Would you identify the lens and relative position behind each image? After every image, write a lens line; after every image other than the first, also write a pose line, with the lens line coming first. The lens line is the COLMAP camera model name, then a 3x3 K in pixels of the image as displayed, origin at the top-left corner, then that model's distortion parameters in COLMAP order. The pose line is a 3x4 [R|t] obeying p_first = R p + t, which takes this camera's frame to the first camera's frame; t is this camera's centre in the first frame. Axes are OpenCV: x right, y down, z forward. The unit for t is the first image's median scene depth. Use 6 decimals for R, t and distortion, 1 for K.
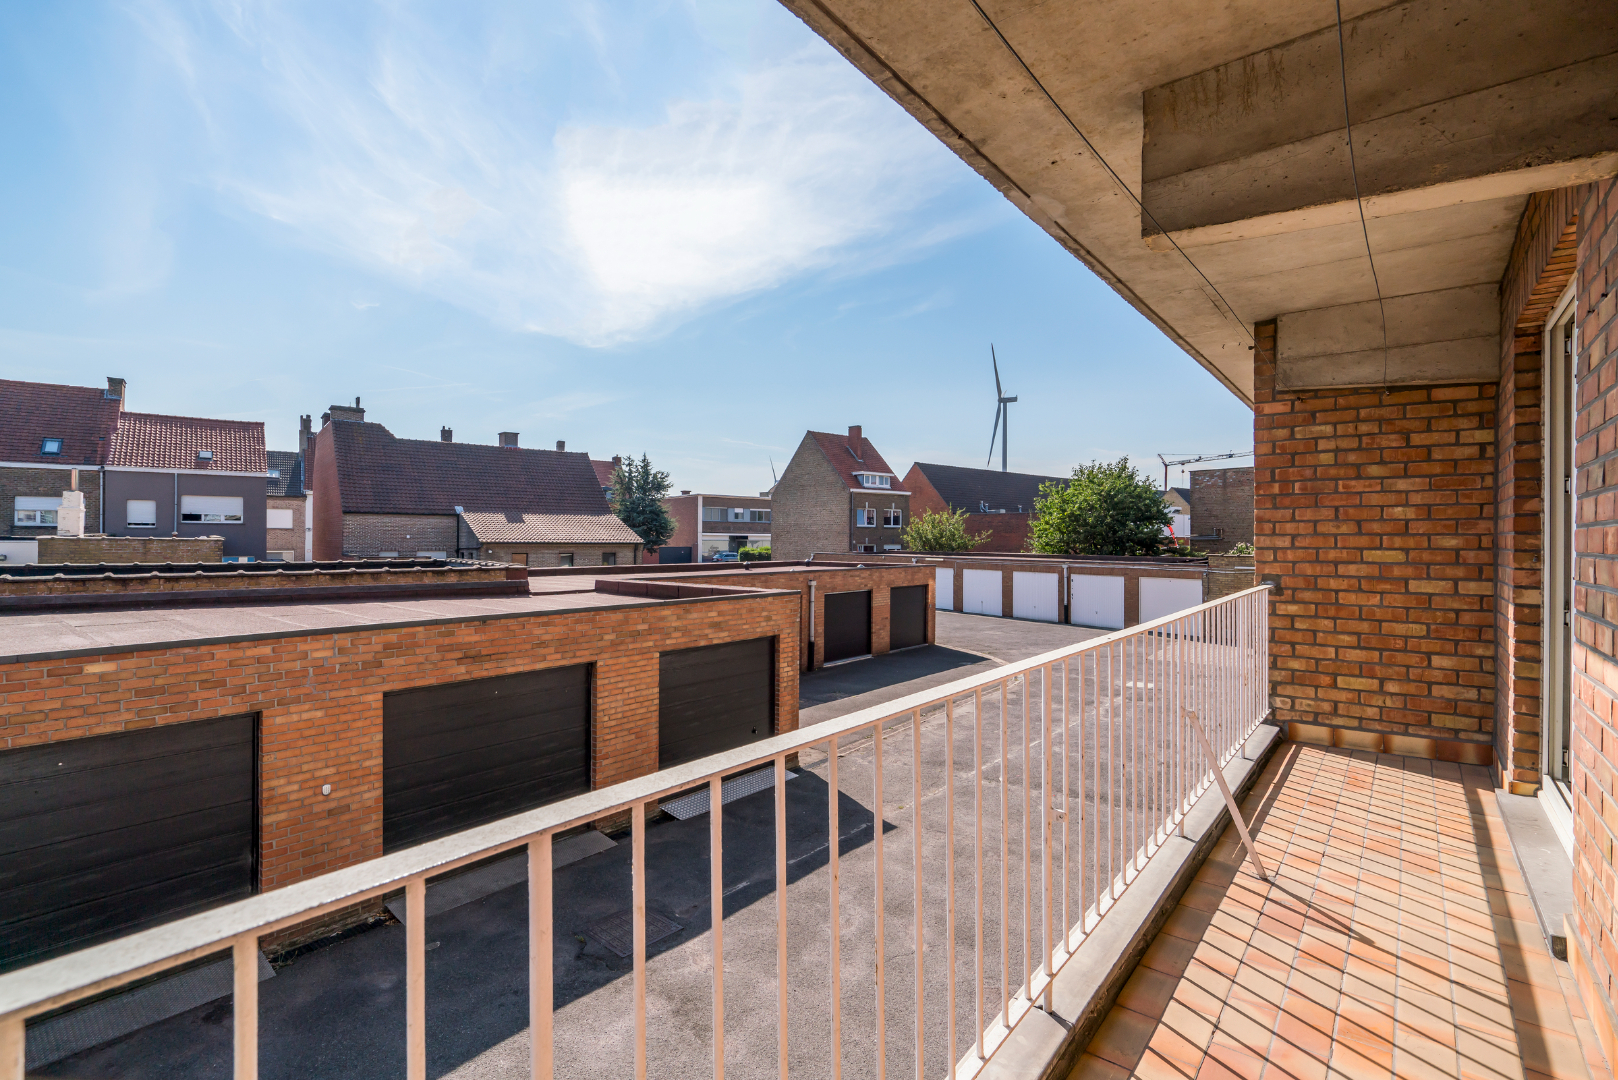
lens RADIAL K [[763.3, 0, 809.0], [0, 763.3, 540.0], [0, 0, 1]] dist [-0.003535, -0.000422]
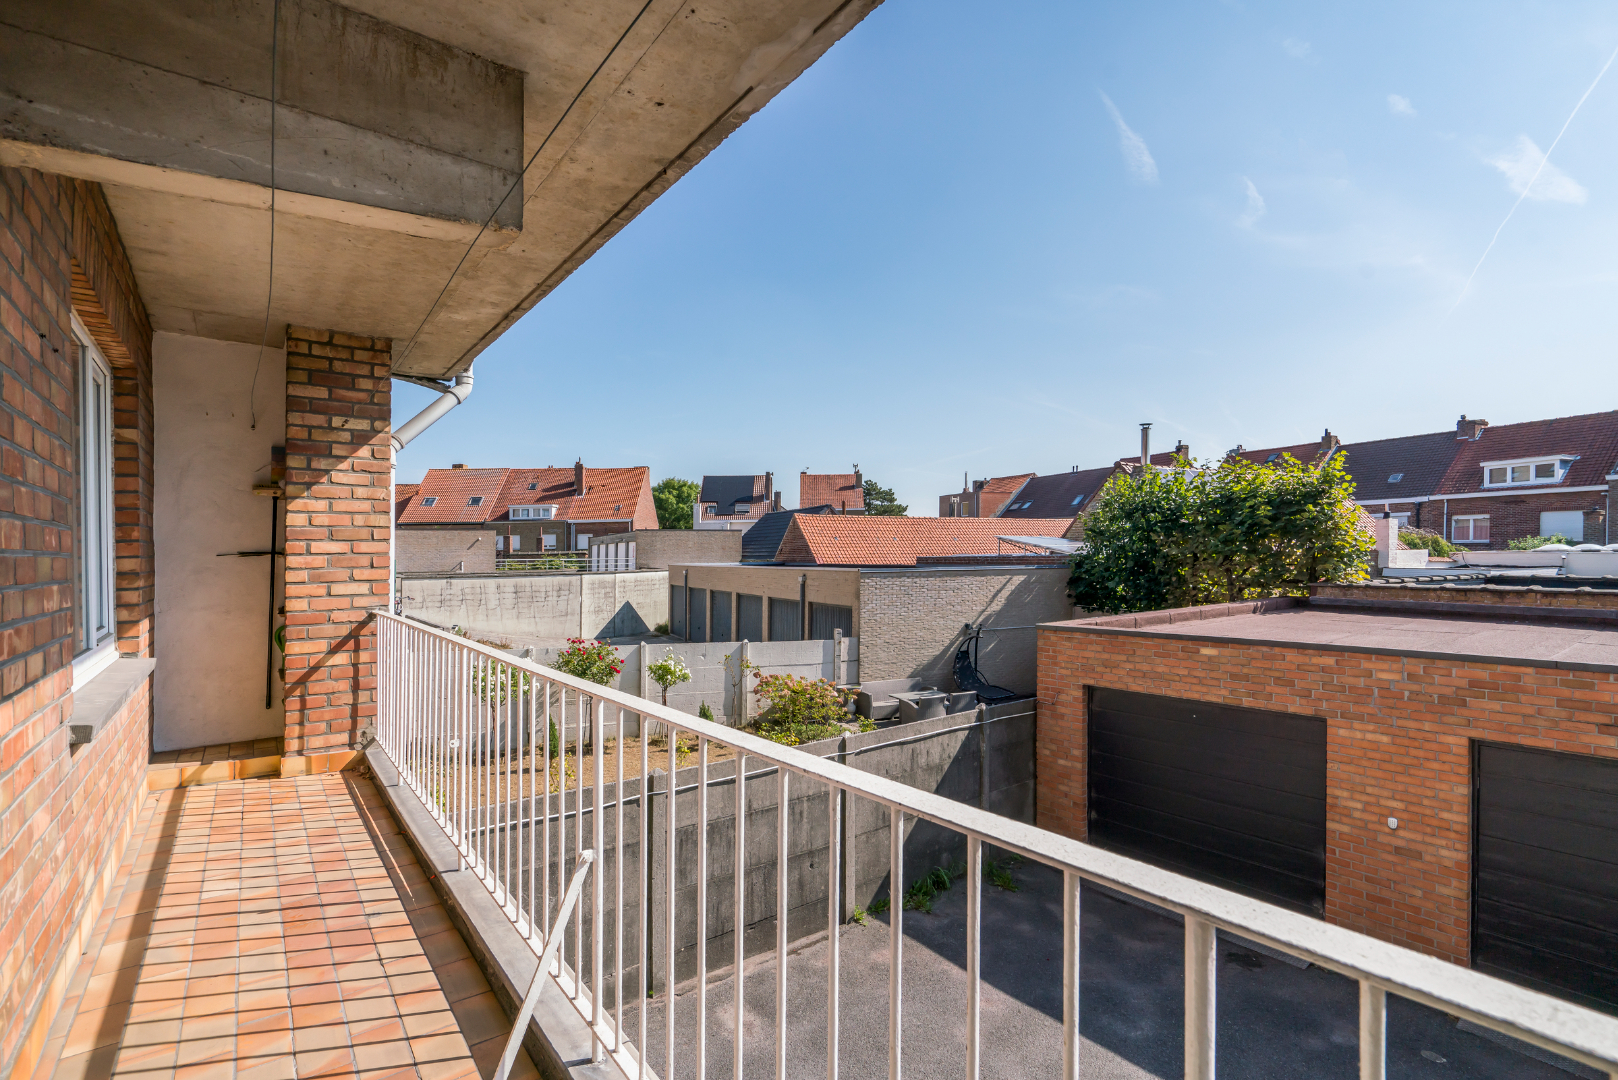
lens RADIAL K [[735.0, 0, 812.0], [0, 735.0, 544.6], [0, 0, 1]] dist [0.000596, 0.000212]
pose [[-0.243652, -0.015719, -0.969735, 0.430733], [0.009317, 0.999785, -0.018548, -0.001990], [0.969818, -0.013554, -0.243453, 0.556544]]
